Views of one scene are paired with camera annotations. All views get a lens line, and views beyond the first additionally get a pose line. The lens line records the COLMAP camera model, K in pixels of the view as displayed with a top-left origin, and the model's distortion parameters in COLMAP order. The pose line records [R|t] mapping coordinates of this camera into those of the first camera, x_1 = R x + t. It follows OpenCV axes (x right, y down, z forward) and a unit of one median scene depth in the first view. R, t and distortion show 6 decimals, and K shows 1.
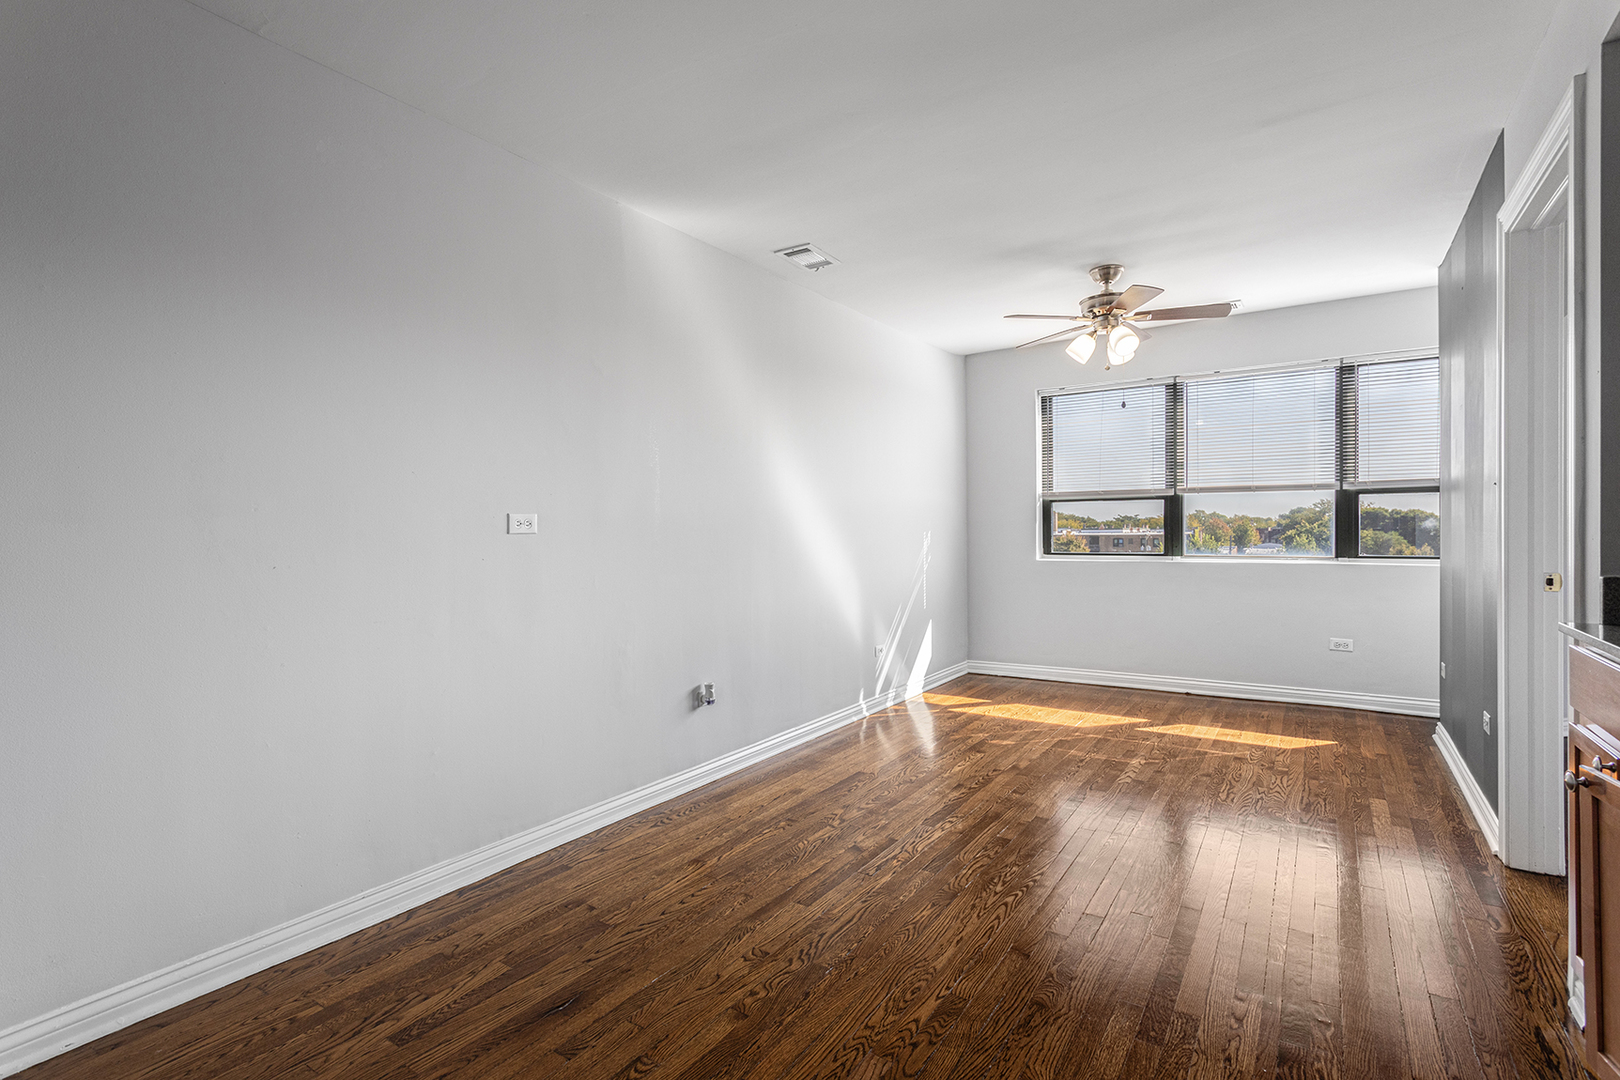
lens RADIAL K [[772.6, 0, 810.0], [0, 772.6, 540.0], [0, 0, 1]] dist [-0.001031, -0.000125]
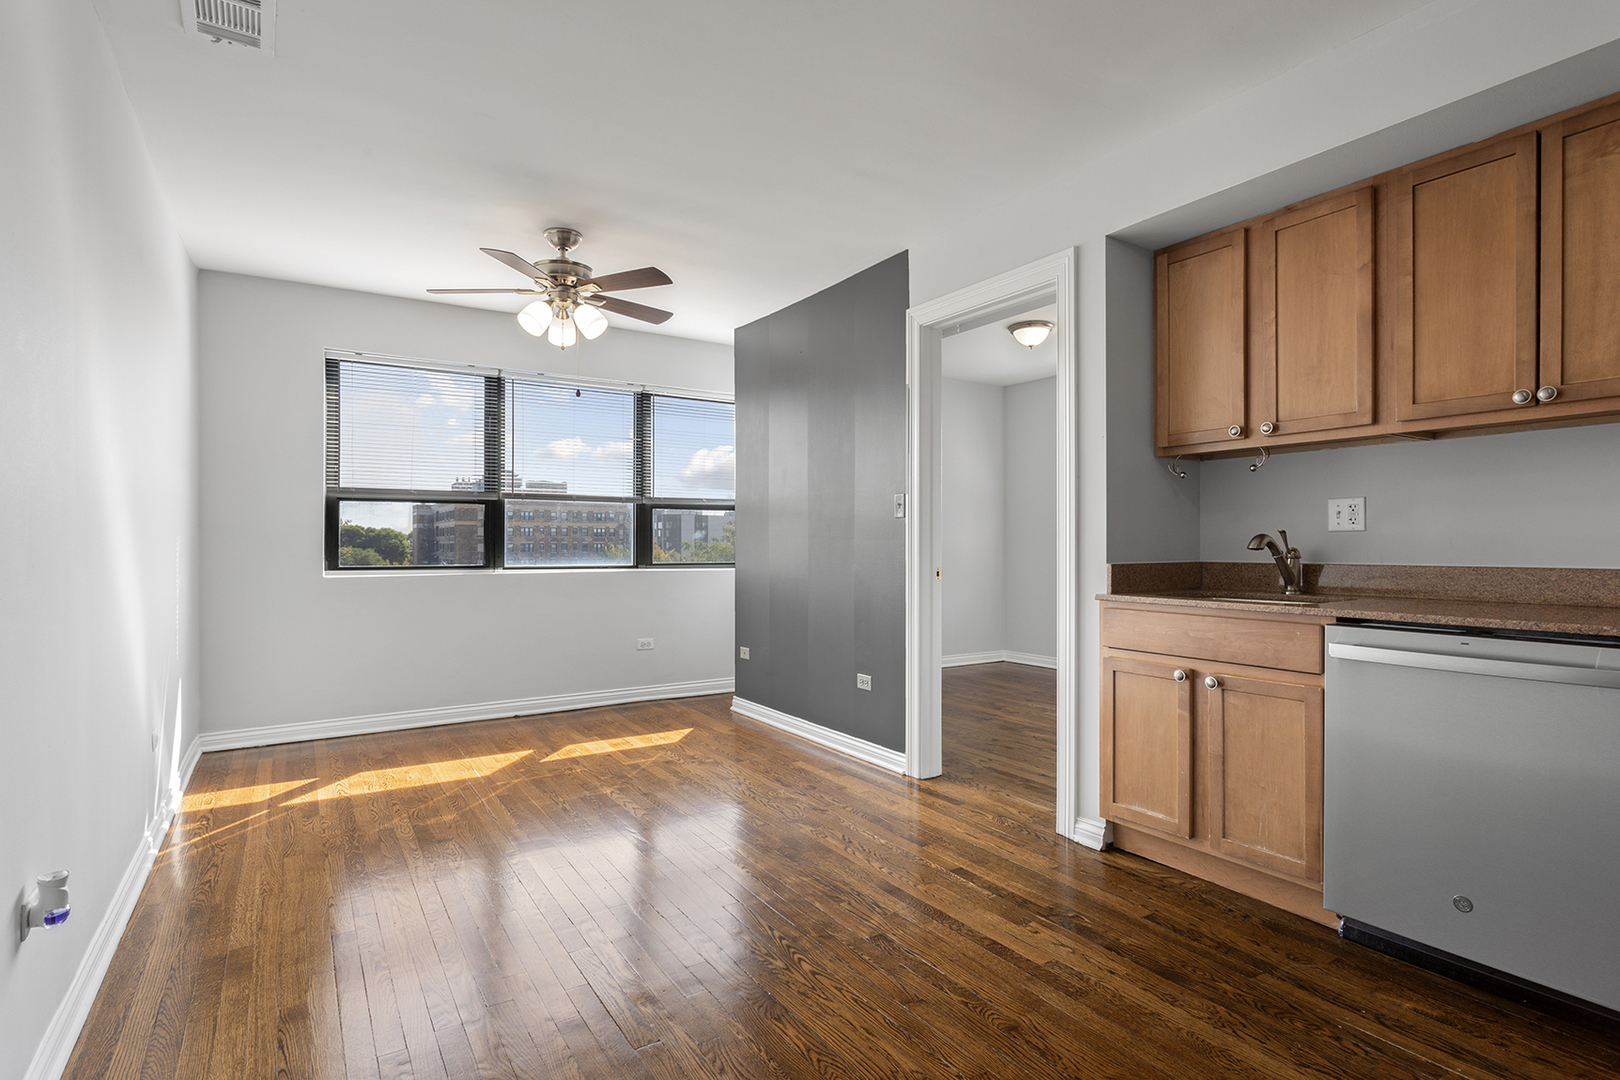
lens RADIAL K [[805.2, 0, 807.9], [0, 805.2, 554.2], [0, 0, 1]] dist [-0.003734, -0.000071]
pose [[0.403535, -0.004252, 0.914954, -0.268694], [0.007557, 0.999971, 0.001314, 0.007146], [-0.914933, 0.006384, 0.403555, 0.318146]]
